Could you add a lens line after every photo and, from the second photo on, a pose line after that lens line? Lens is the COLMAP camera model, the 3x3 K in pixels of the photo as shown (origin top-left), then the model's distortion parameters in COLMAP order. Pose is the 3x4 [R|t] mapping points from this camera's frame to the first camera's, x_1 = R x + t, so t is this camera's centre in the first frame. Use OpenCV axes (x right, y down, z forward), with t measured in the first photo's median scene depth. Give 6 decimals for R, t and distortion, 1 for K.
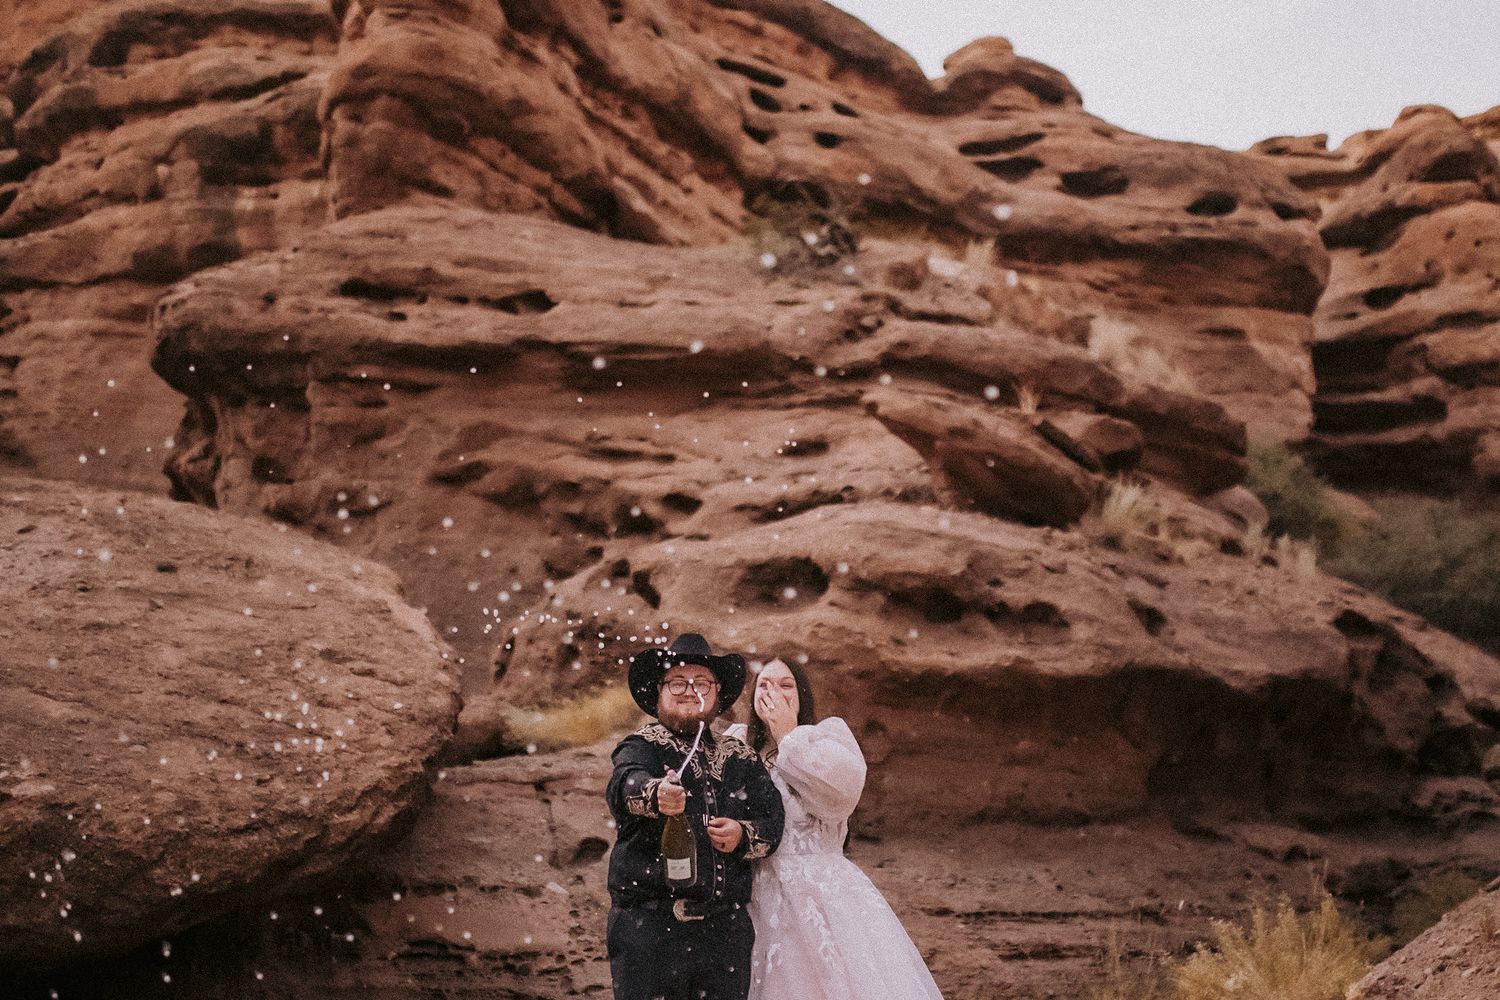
lens RADIAL K [[1802.1, 0, 750.0], [0, 1802.1, 500.0], [0, 0, 1]] dist [-0.024226, 0.107944]
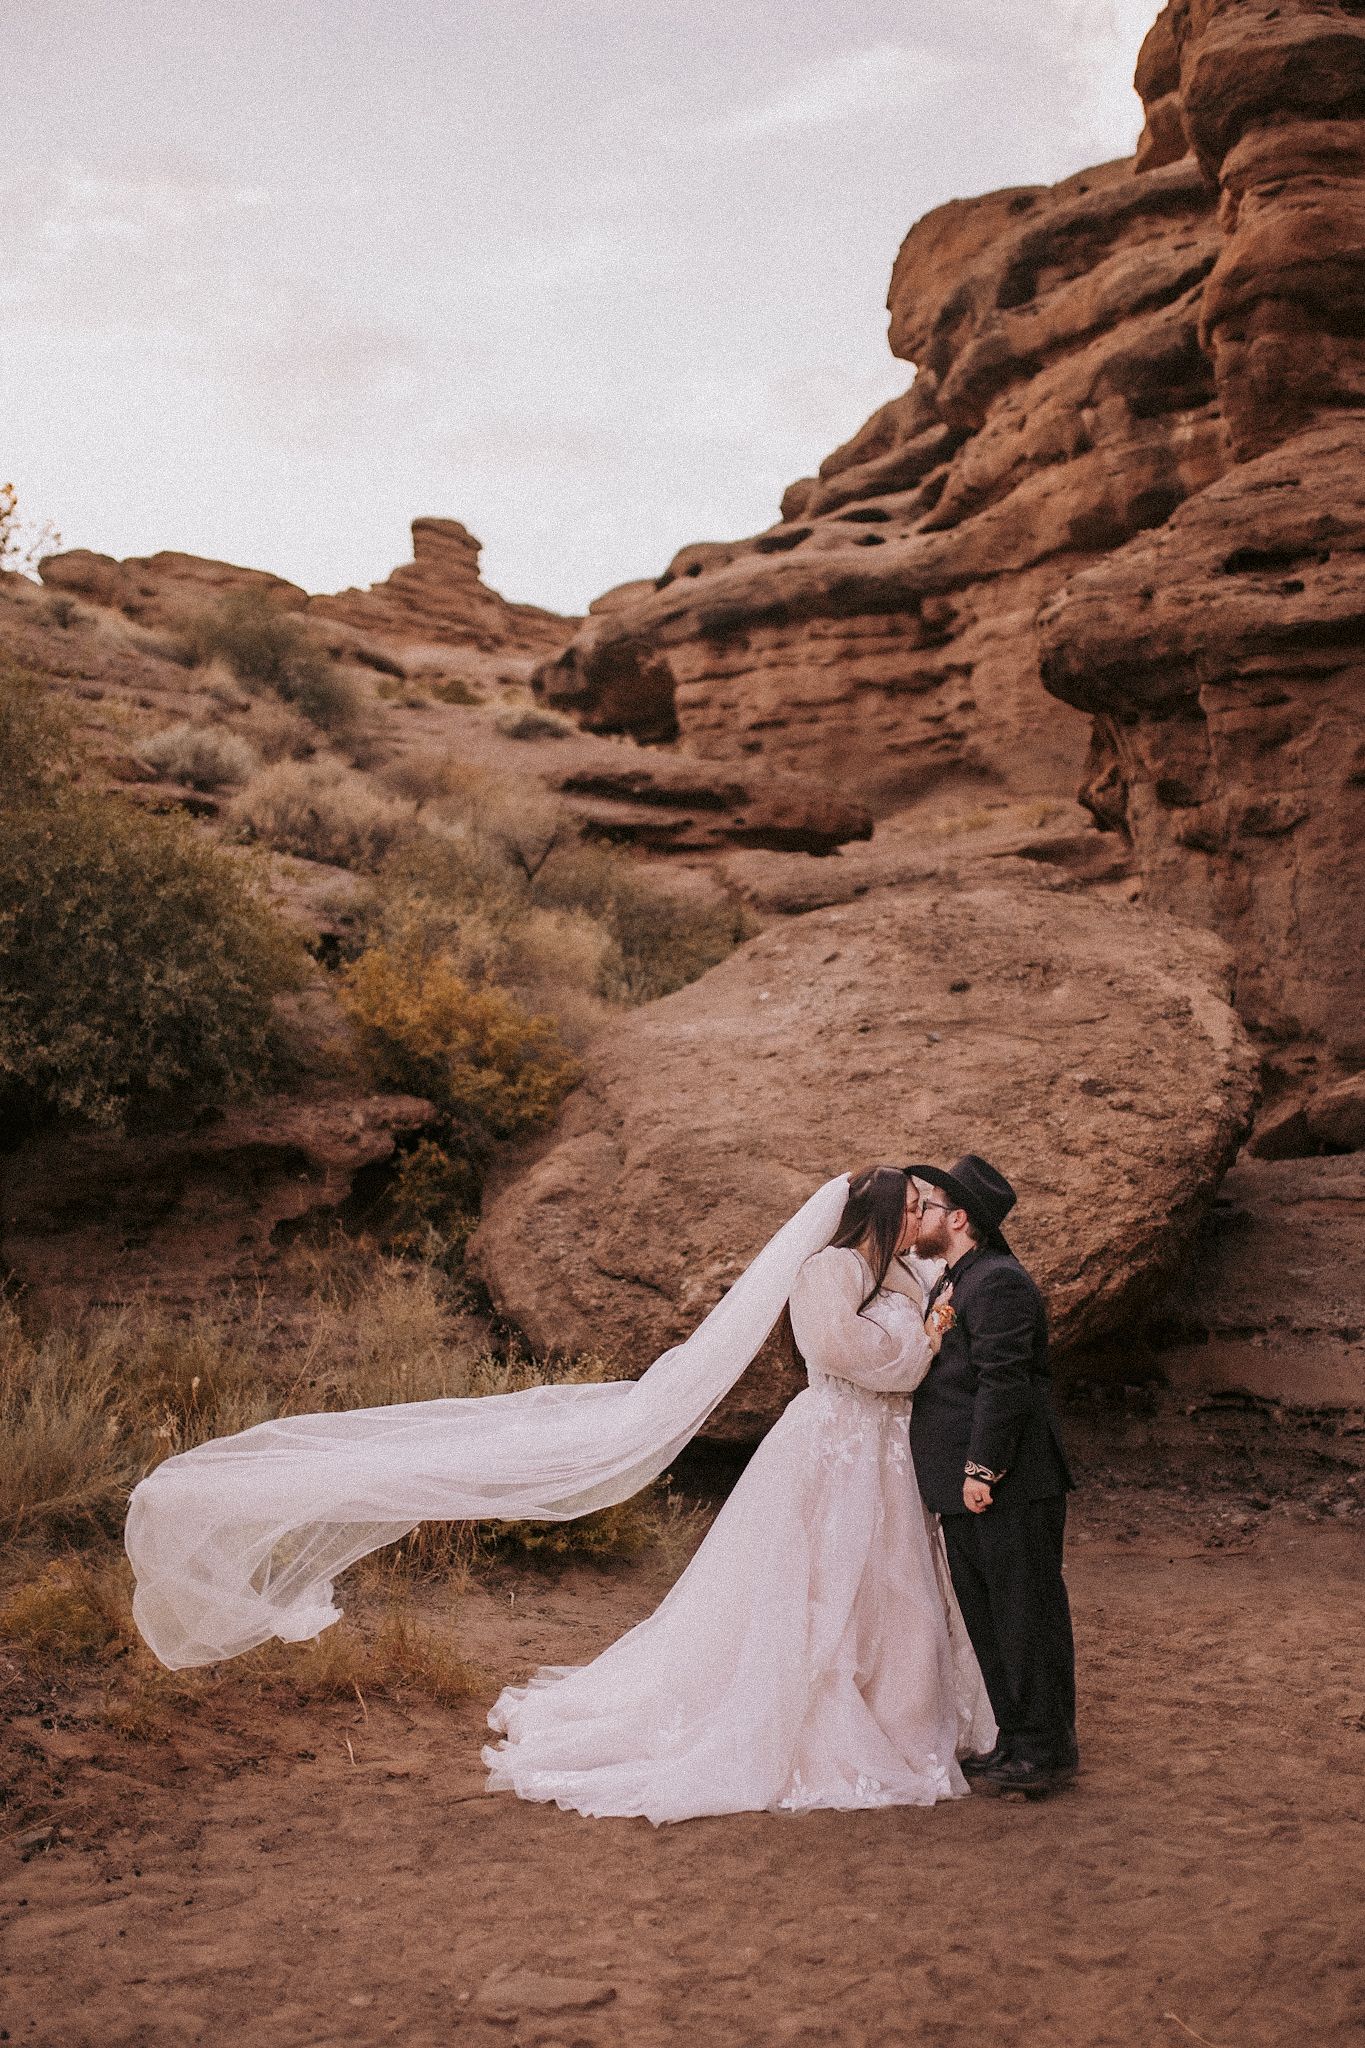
lens RADIAL K [[2193.5, 0, 682.5], [0, 2193.5, 1024.0], [0, 0, 1]] dist [-0.010819, 0.026904]
pose [[0.818786, -0.086640, -0.567524, 0.126327], [0.168832, 0.981172, 0.093790, -0.046230], [0.548713, -0.172610, 0.817998, -0.010381]]
